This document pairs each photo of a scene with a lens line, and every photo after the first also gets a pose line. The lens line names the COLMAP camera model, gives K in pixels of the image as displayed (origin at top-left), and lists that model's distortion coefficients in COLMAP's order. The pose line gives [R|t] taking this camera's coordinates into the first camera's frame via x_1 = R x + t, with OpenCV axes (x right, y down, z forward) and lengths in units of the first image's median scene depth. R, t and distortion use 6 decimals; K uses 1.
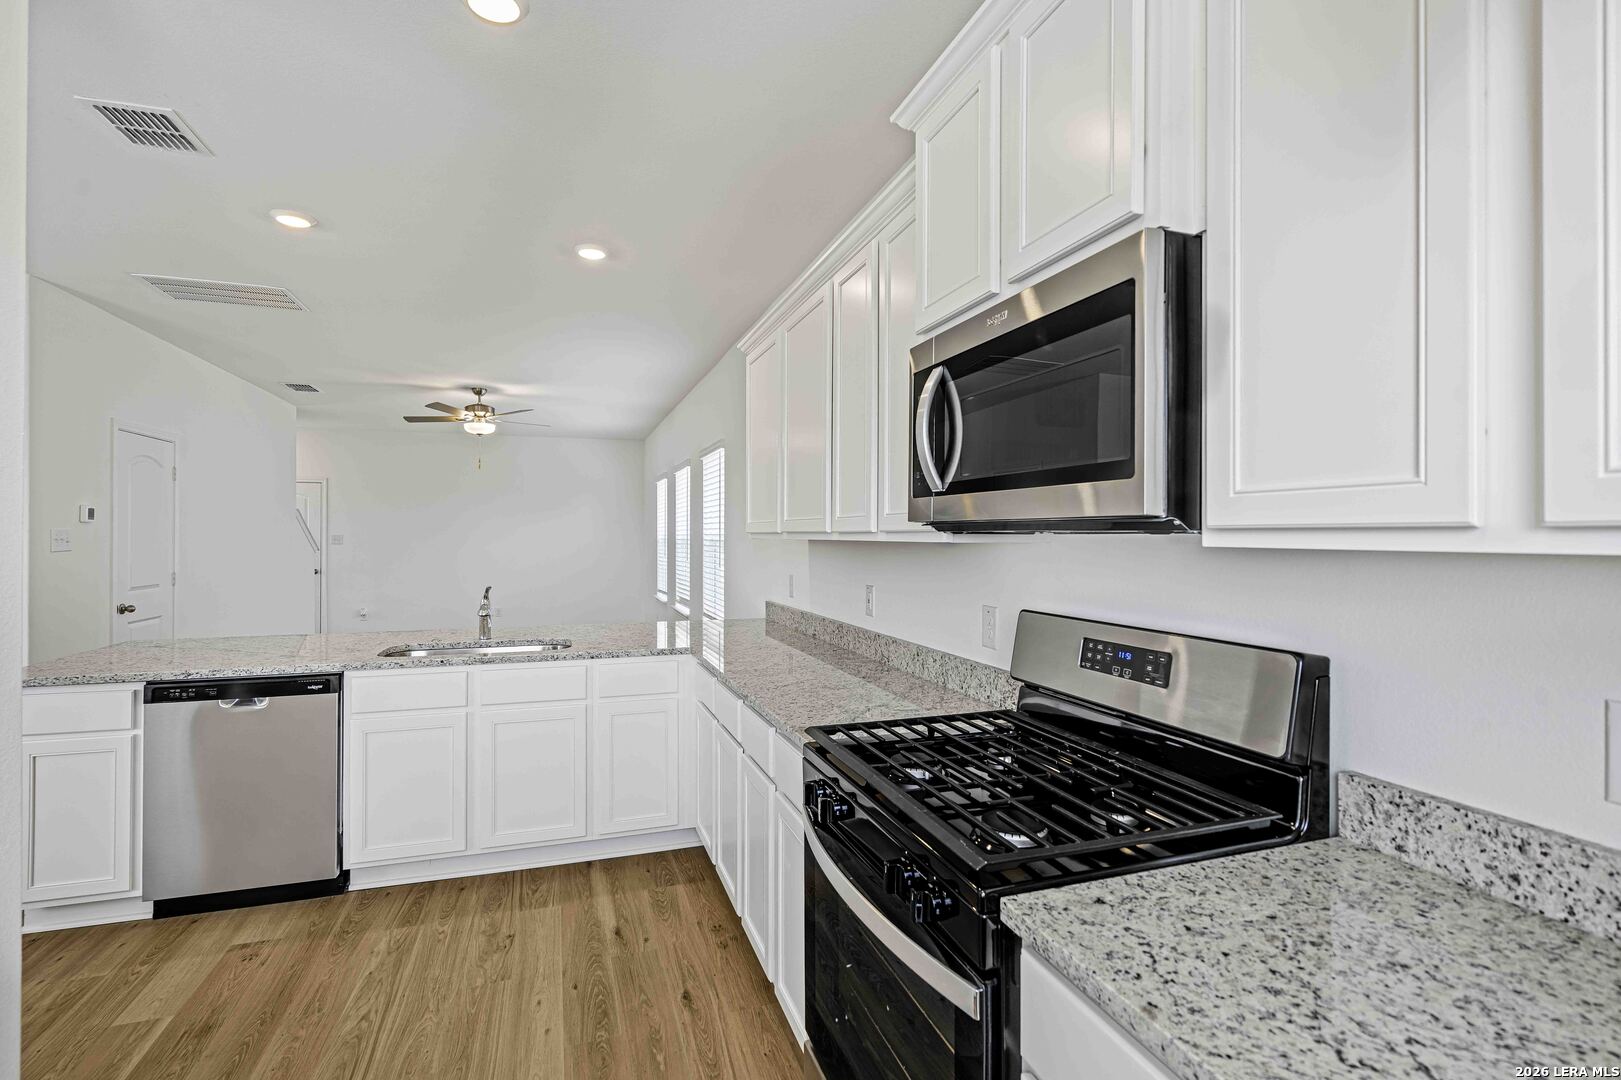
lens RADIAL K [[747.5, 0, 813.4], [0, 747.5, 531.7], [0, 0, 1]] dist [-0.005761, -0.000820]
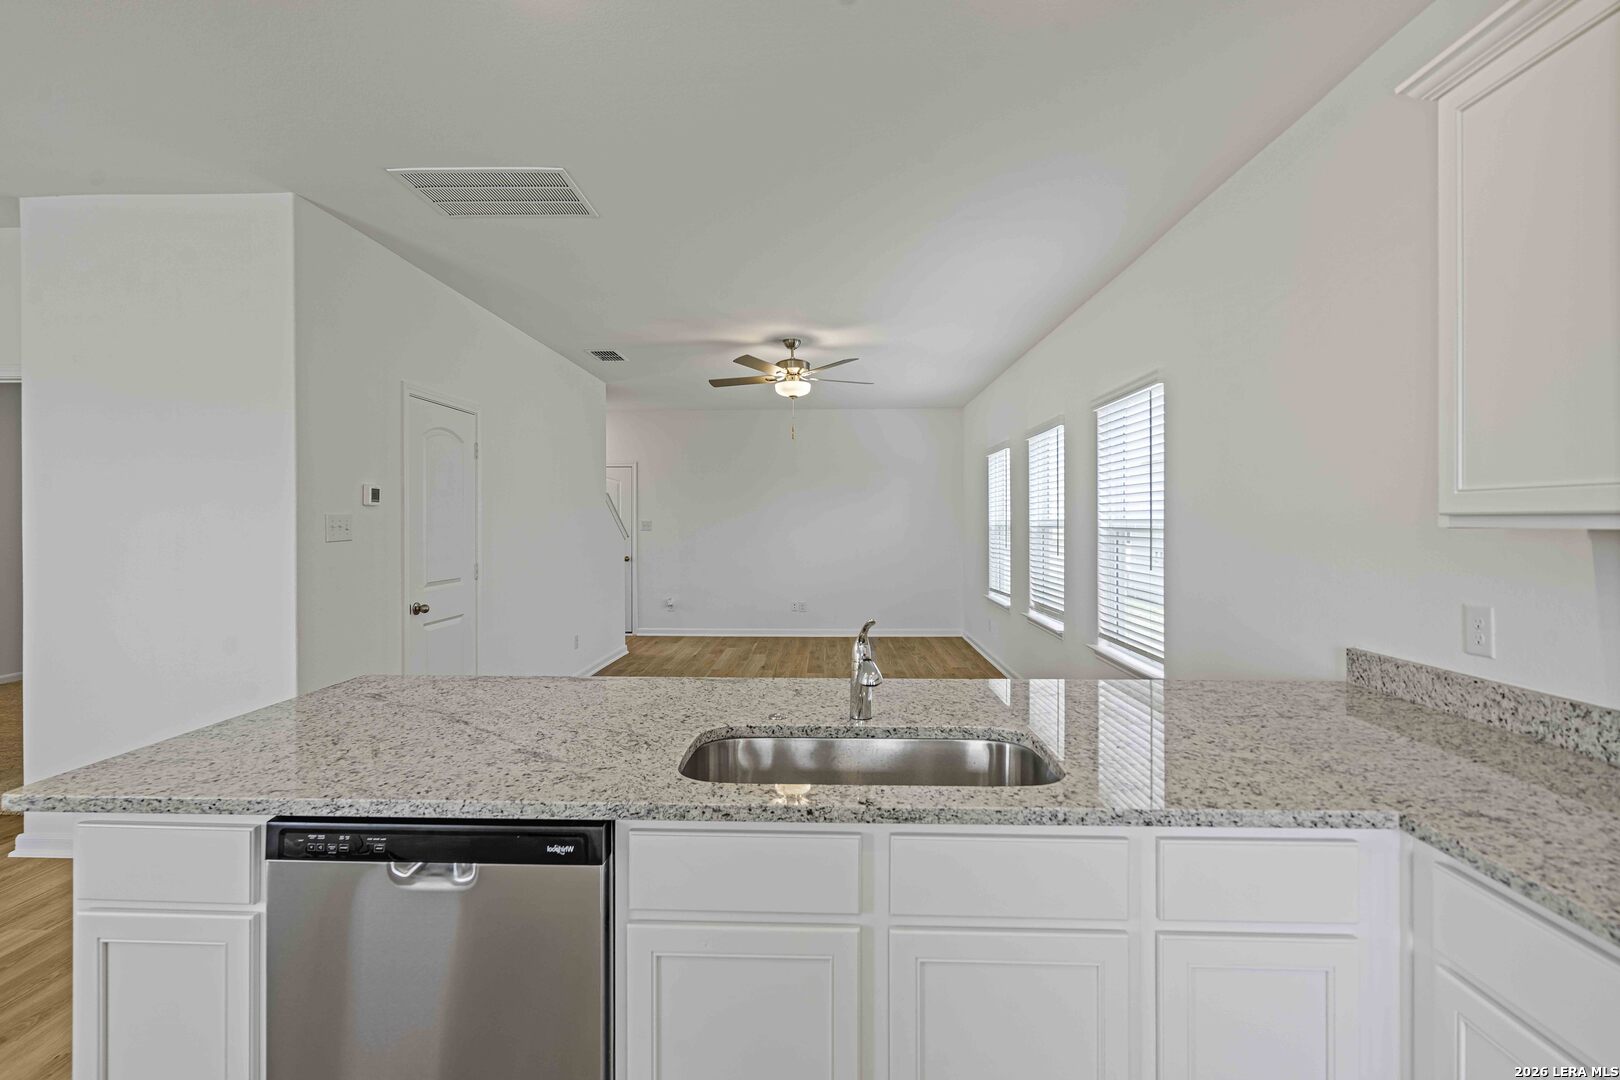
lens RADIAL K [[747.0, 0, 808.4], [0, 747.0, 526.9], [0, 0, 1]] dist [-0.005761, -0.000820]
pose [[0.934436, 0.001372, -0.356130, -0.212660], [0.003059, 0.999925, 0.011877, 0.002445], [0.356119, -0.012188, 0.934361, 0.368362]]
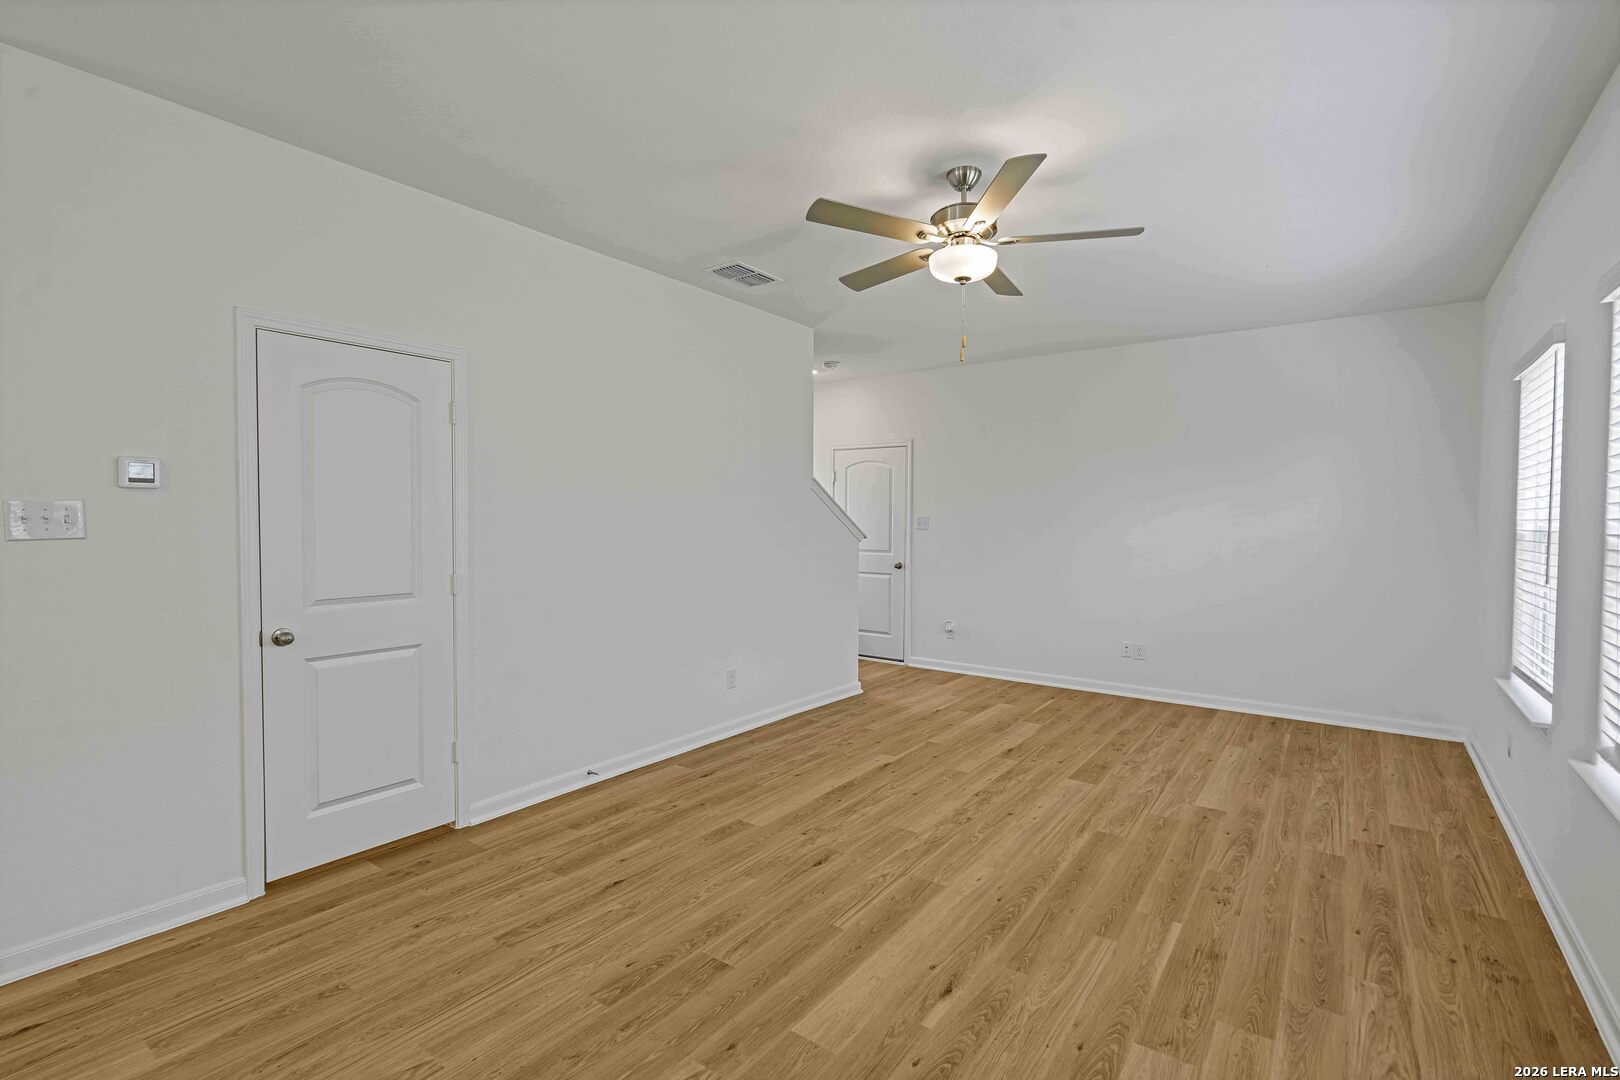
lens RADIAL K [[747.0, 0, 810.8], [0, 747.0, 537.6], [0, 0, 1]] dist [-0.005761, -0.000820]
pose [[0.569750, 0.024919, -0.821440, -0.214163], [-0.002054, 0.999580, 0.028899, 0.007411], [0.821815, -0.014778, 0.569562, 1.011475]]
